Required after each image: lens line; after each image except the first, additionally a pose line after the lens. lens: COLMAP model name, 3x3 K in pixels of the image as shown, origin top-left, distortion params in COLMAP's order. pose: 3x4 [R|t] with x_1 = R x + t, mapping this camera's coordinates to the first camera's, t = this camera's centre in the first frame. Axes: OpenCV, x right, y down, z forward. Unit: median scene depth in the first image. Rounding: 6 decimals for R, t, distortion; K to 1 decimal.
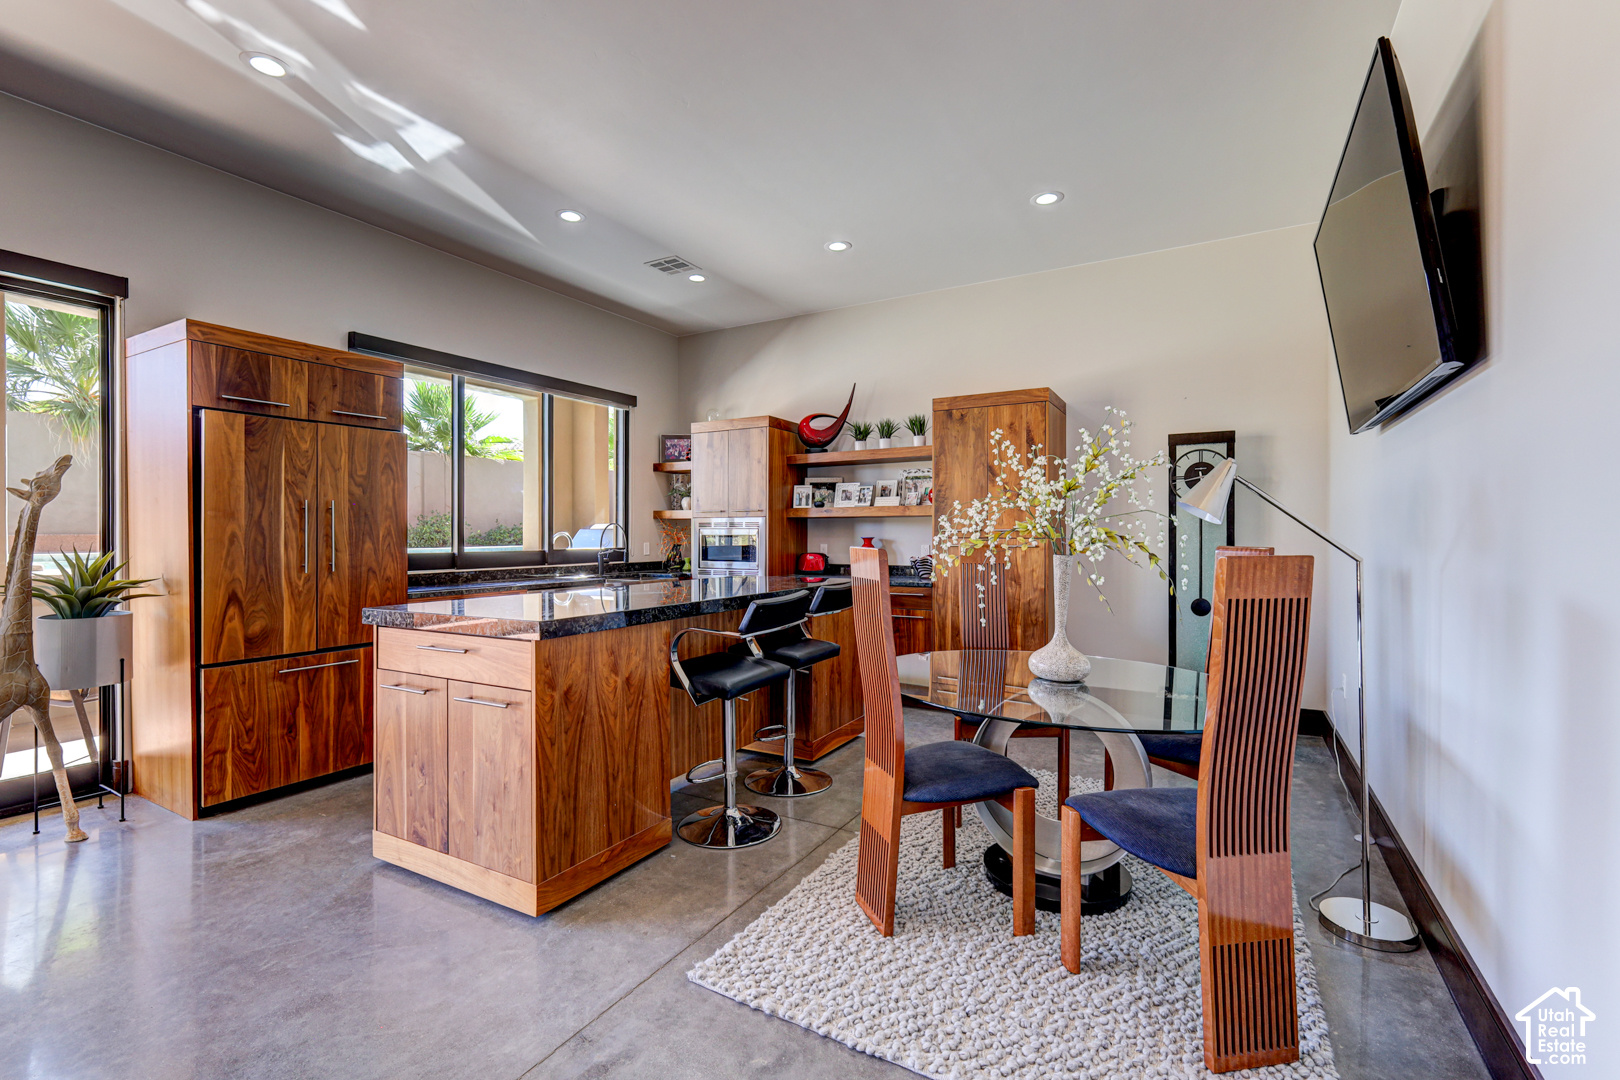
lens RADIAL K [[734.7, 0, 865.3], [0, 734.7, 537.7], [0, 0, 1]] dist [-0.000724, 0.001082]
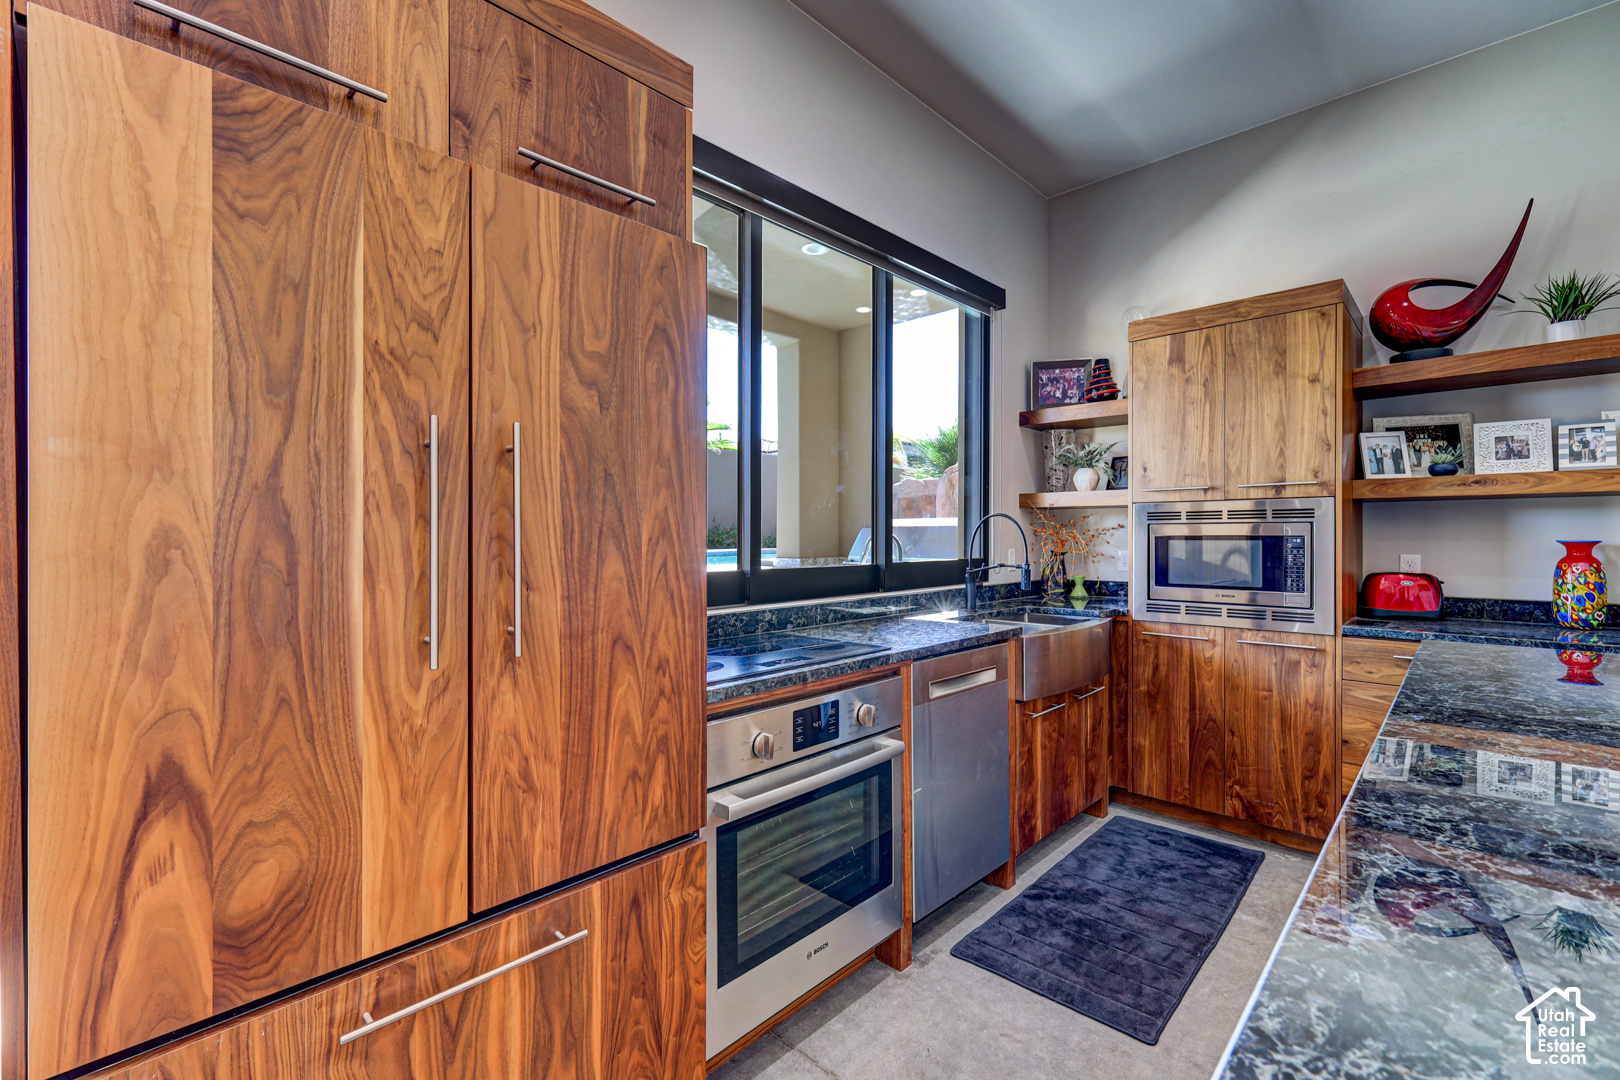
lens RADIAL K [[734.7, 0, 817.3], [0, 734.7, 538.0], [0, 0, 1]] dist [-0.000724, 0.001082]
pose [[0.961077, -0.000487, -0.276281, -0.518988], [0.000257, 1.000000, -0.000870, -0.002835], [0.276281, 0.000765, 0.961077, 0.739119]]
